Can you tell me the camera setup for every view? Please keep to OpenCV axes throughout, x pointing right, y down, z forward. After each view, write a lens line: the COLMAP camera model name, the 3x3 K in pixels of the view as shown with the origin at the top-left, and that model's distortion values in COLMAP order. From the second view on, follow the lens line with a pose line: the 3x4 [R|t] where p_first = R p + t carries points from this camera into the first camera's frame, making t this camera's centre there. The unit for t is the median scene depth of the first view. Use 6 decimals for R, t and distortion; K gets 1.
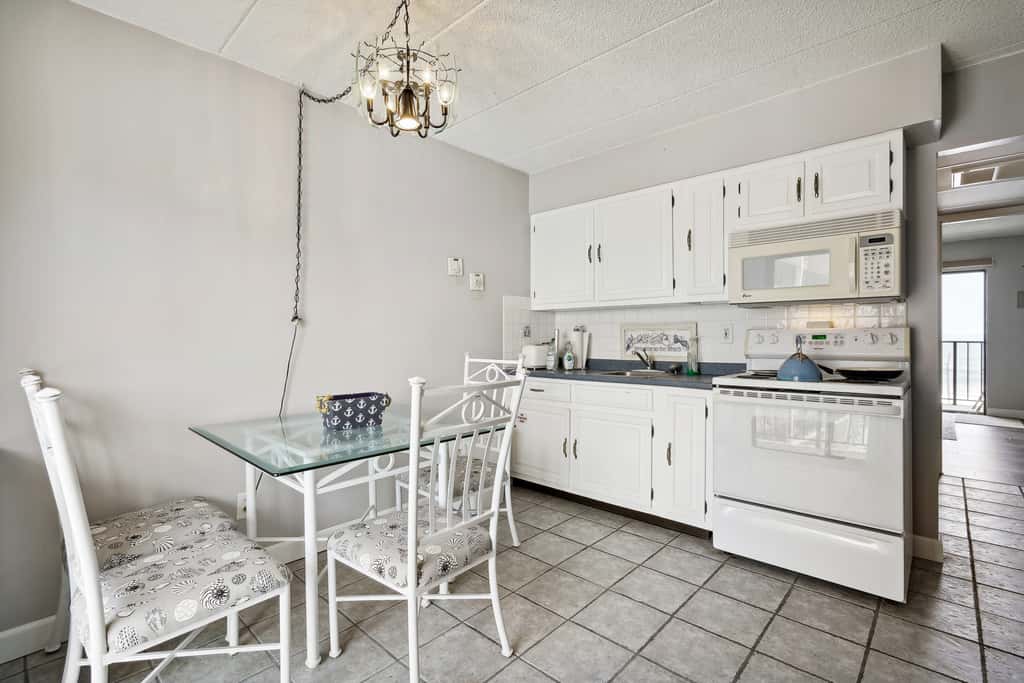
lens RADIAL K [[472.2, 0, 509.1], [0, 472.2, 337.4], [0, 0, 1]] dist [-0.001927, 0.000748]
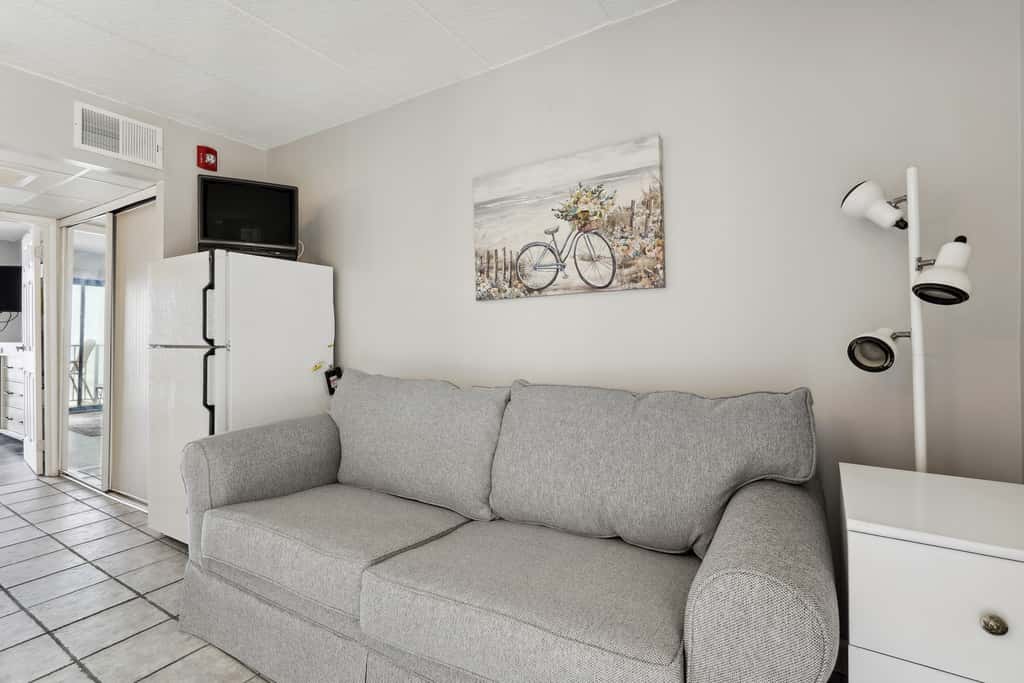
lens RADIAL K [[478.1, 0, 512.3], [0, 478.1, 332.6], [0, 0, 1]] dist [-0.008459, 0.000477]
pose [[-0.197969, 0.006515, 0.980187, -0.161717], [0.011829, 0.999921, -0.004257, 0.002043], [-0.980137, 0.010752, -0.198030, 0.132901]]
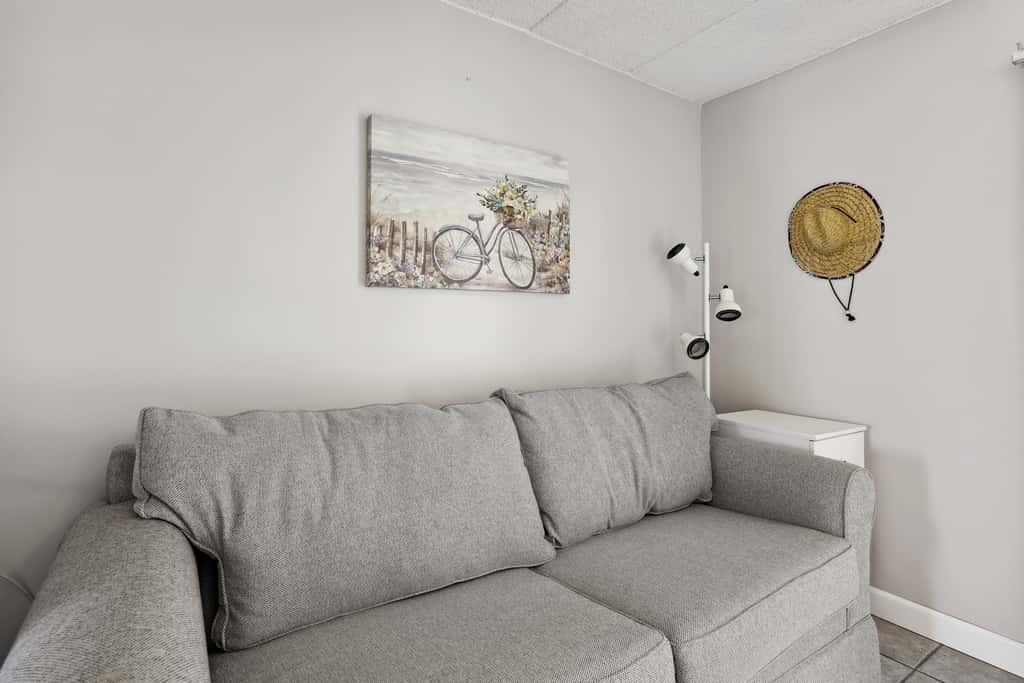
lens RADIAL K [[509.4, 0, 503.4], [0, 509.4, 309.1], [0, 0, 1]] dist [-0.002006, -0.000160]
pose [[-0.972963, 0.003034, 0.230939, 0.409296], [-0.005766, 0.999283, -0.037424, -0.007861], [-0.230887, -0.037744, -0.972248, 0.637341]]
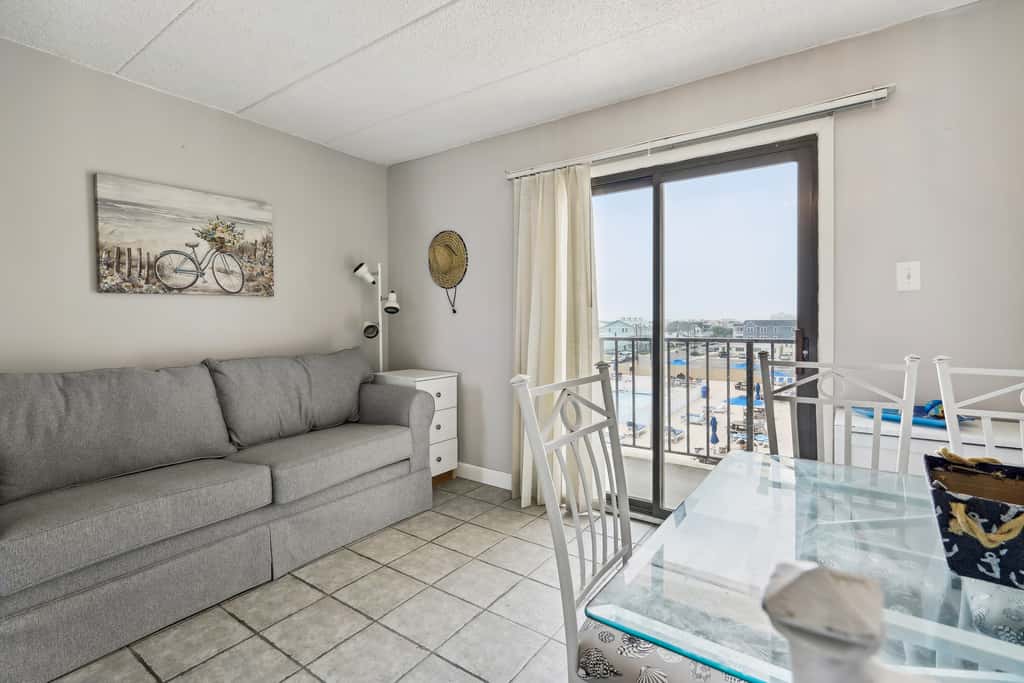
lens RADIAL K [[475.2, 0, 503.1], [0, 475.2, 327.0], [0, 0, 1]] dist [-0.000735, 0.000406]
pose [[-0.990404, 0.008746, -0.137923, 0.088748], [0.006312, 0.999817, 0.018074, -0.007225], [0.138055, 0.017030, -0.990278, 1.048199]]
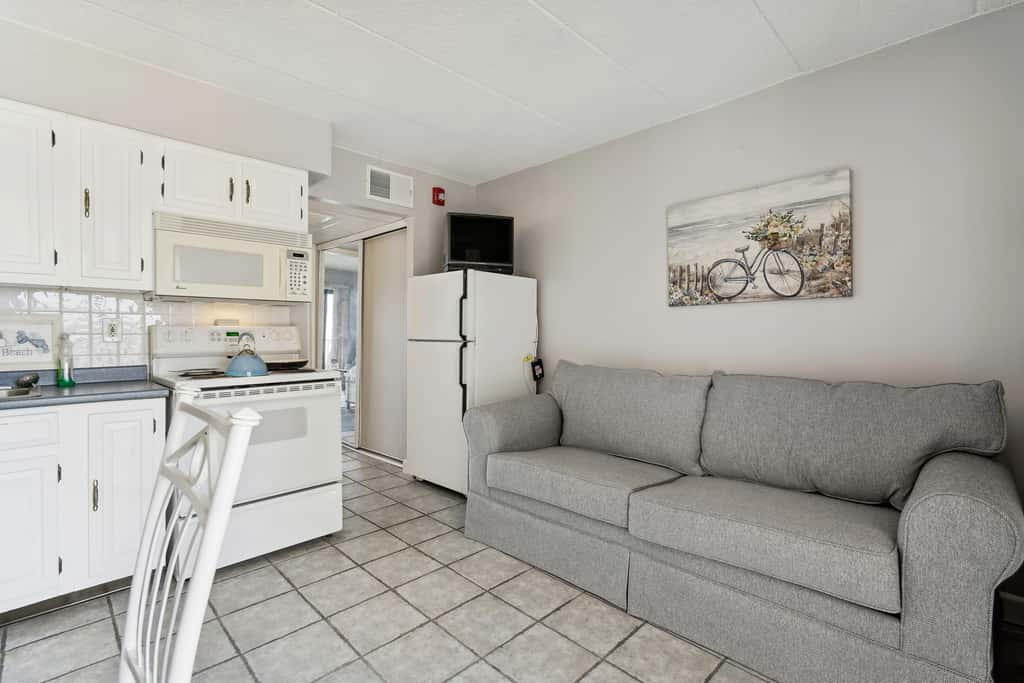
lens RADIAL K [[472.2, 0, 509.1], [0, 472.2, 337.4], [0, 0, 1]] dist [-0.001927, 0.000748]
pose [[0.035546, -0.007916, 0.999337, -0.374447], [0.001888, 0.999967, 0.007854, -0.000418], [-0.999366, 0.001608, 0.035560, 0.352996]]
